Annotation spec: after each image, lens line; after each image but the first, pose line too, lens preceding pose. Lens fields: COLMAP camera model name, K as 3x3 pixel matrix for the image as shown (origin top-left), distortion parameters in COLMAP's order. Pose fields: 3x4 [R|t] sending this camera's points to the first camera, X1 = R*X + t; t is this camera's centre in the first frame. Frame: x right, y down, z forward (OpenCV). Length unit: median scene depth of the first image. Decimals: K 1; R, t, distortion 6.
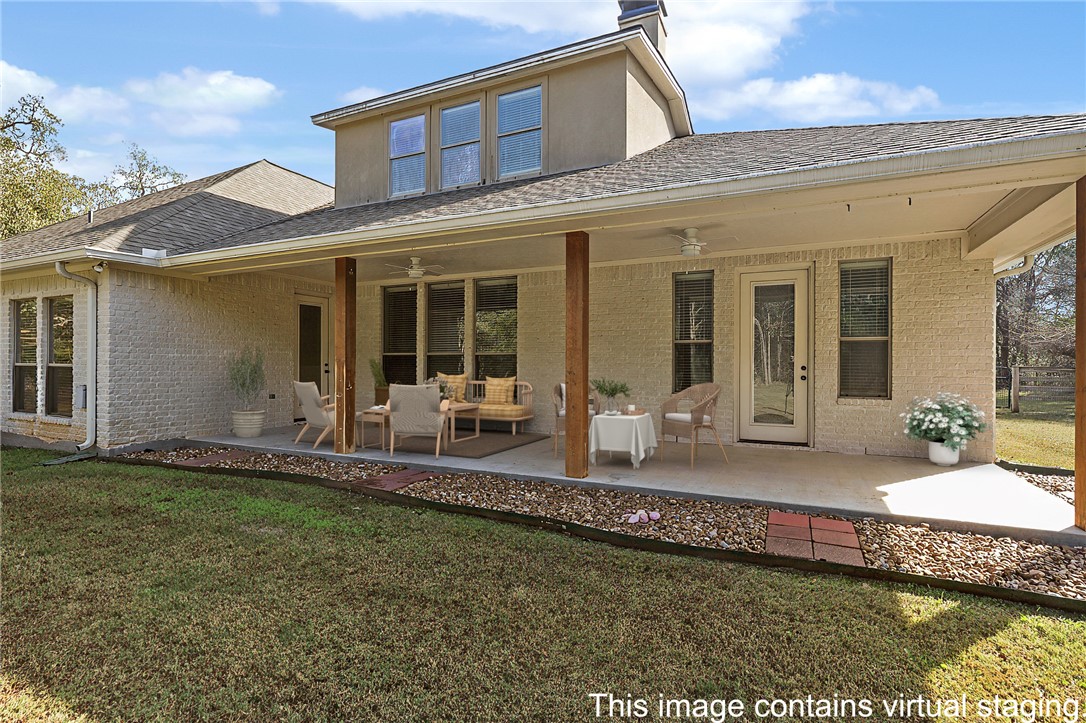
lens RADIAL K [[531.3, 0, 542.8], [0, 531.3, 366.3], [0, 0, 1]] dist [0.003305, -0.001661]
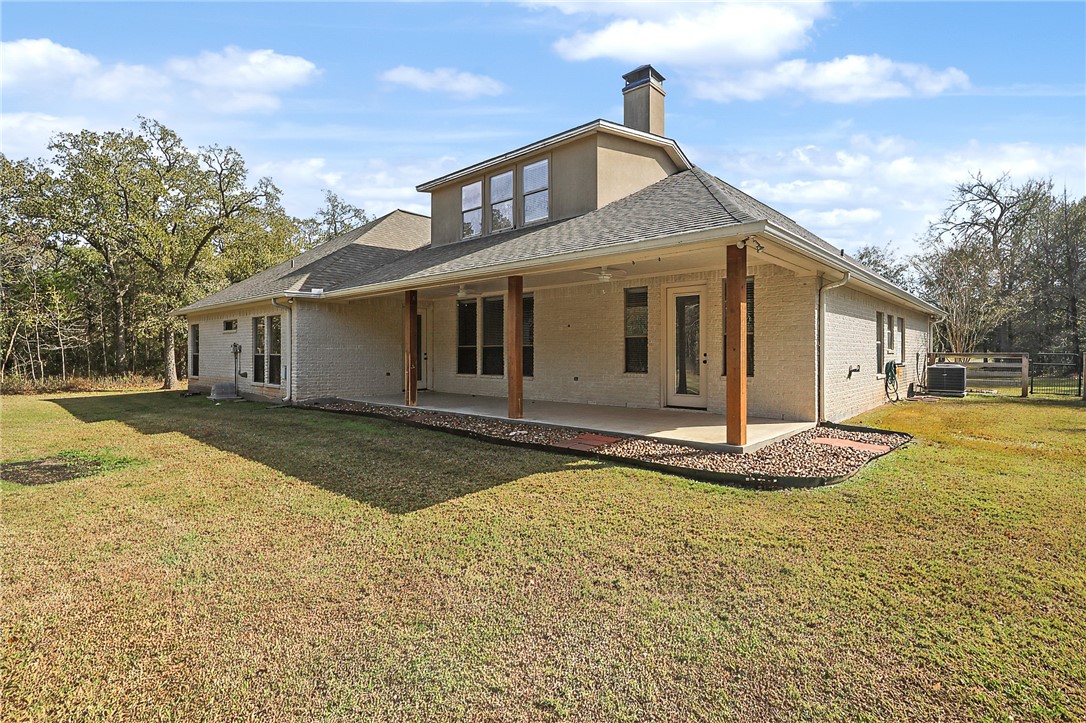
lens RADIAL K [[531.3, 0, 544.3], [0, 531.3, 355.3], [0, 0, 1]] dist [0.003305, -0.001661]
pose [[0.957899, -0.002990, -0.287088, 0.447442], [0.002463, 0.999995, -0.002198, 0.006324], [0.287093, 0.001398, 0.957902, -0.426095]]
